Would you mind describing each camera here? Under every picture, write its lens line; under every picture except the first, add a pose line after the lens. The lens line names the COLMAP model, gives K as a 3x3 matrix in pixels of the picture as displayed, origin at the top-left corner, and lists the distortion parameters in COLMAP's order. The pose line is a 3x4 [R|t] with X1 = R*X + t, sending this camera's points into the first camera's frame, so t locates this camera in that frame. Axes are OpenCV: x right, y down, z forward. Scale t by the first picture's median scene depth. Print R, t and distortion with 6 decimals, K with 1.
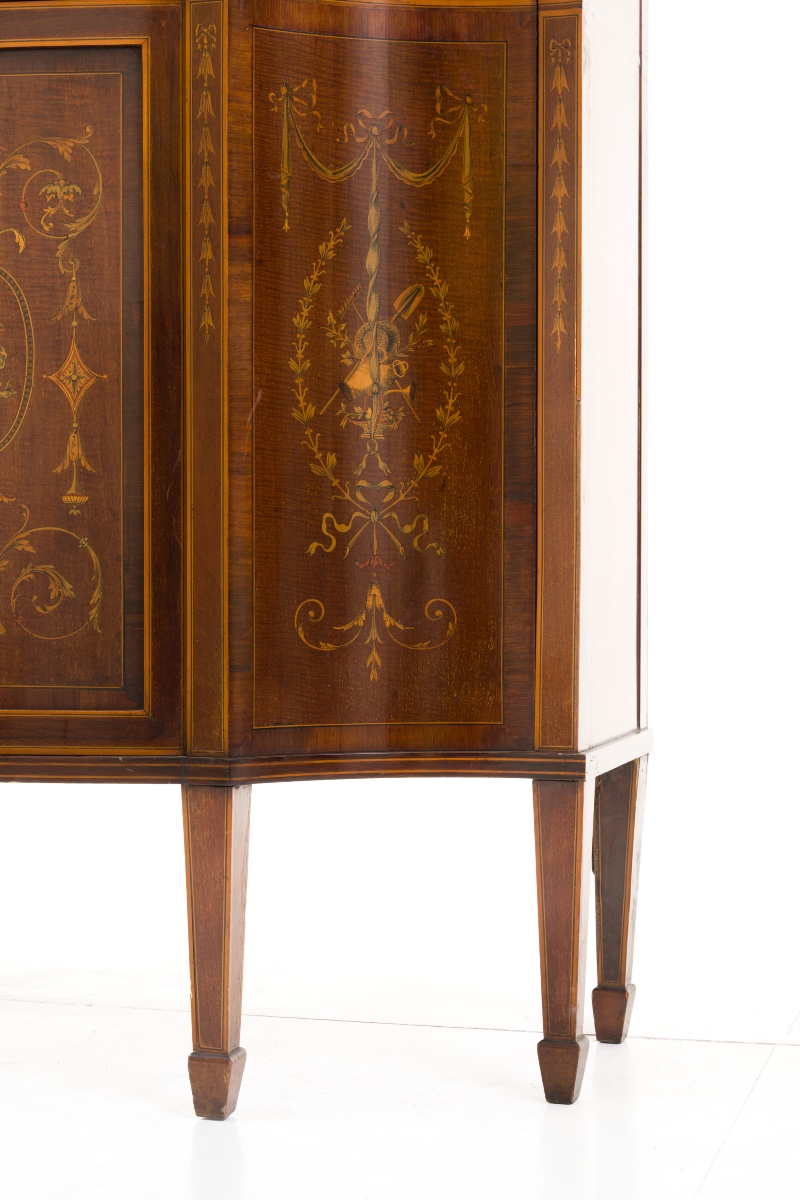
lens RADIAL K [[2293.9, 0, 400.0], [0, 2293.9, 600.0], [0, 0, 1]] dist [-0.008706, 0.017765]
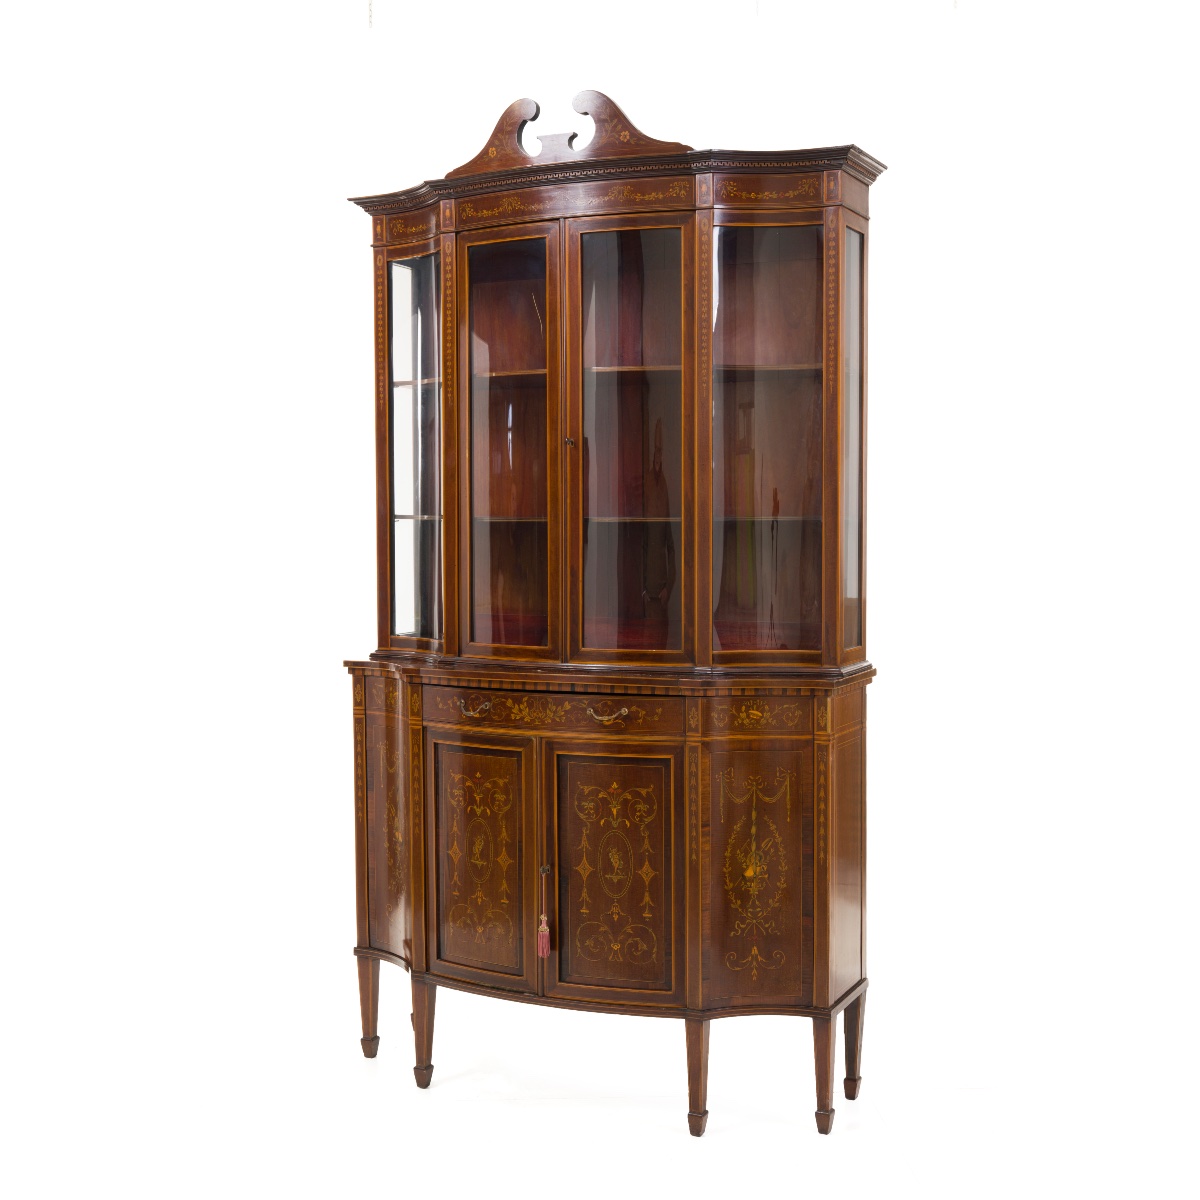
lens RADIAL K [[1686.8, 0, 600.0], [0, 1686.8, 600.0], [0, 0, 1]] dist [0.010818, 0.060636]
pose [[0.988734, 0.002156, -0.149669, 0.109407], [0.002850, 0.999444, 0.033227, -0.497099], [0.149657, -0.033280, 0.988178, -1.036670]]
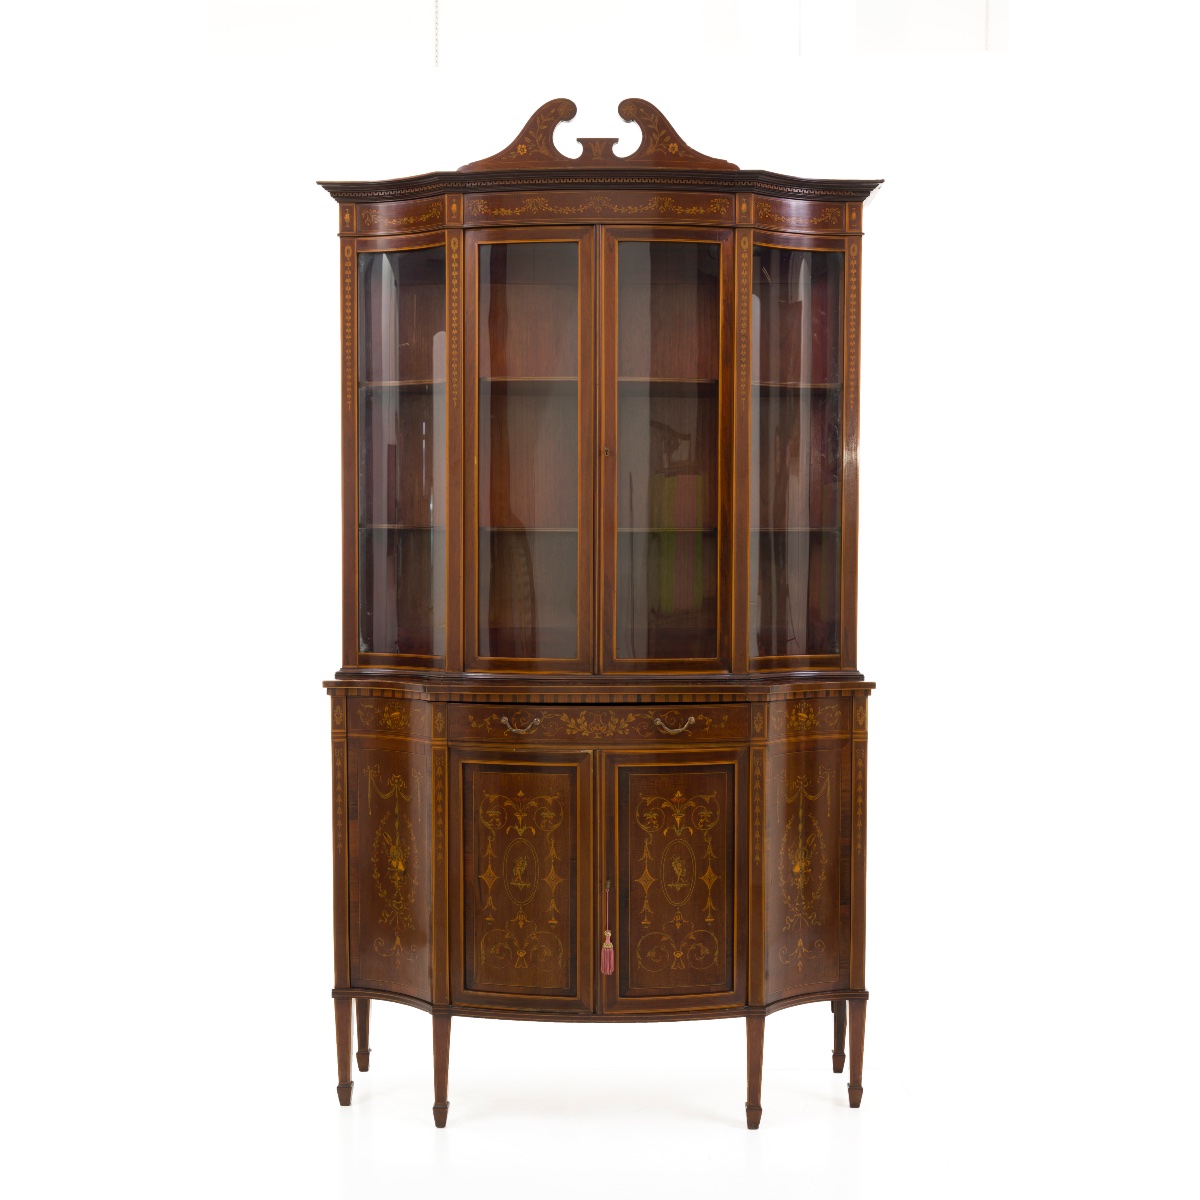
lens RADIAL K [[1524.4, 0, 600.0], [0, 1524.4, 600.0], [0, 0, 1]] dist [0.026869, -0.014368]
pose [[0.954492, -0.016328, 0.297788, -0.826535], [0.006018, 0.999351, 0.035507, -0.507608], [-0.298174, -0.032099, 0.953972, -0.754269]]
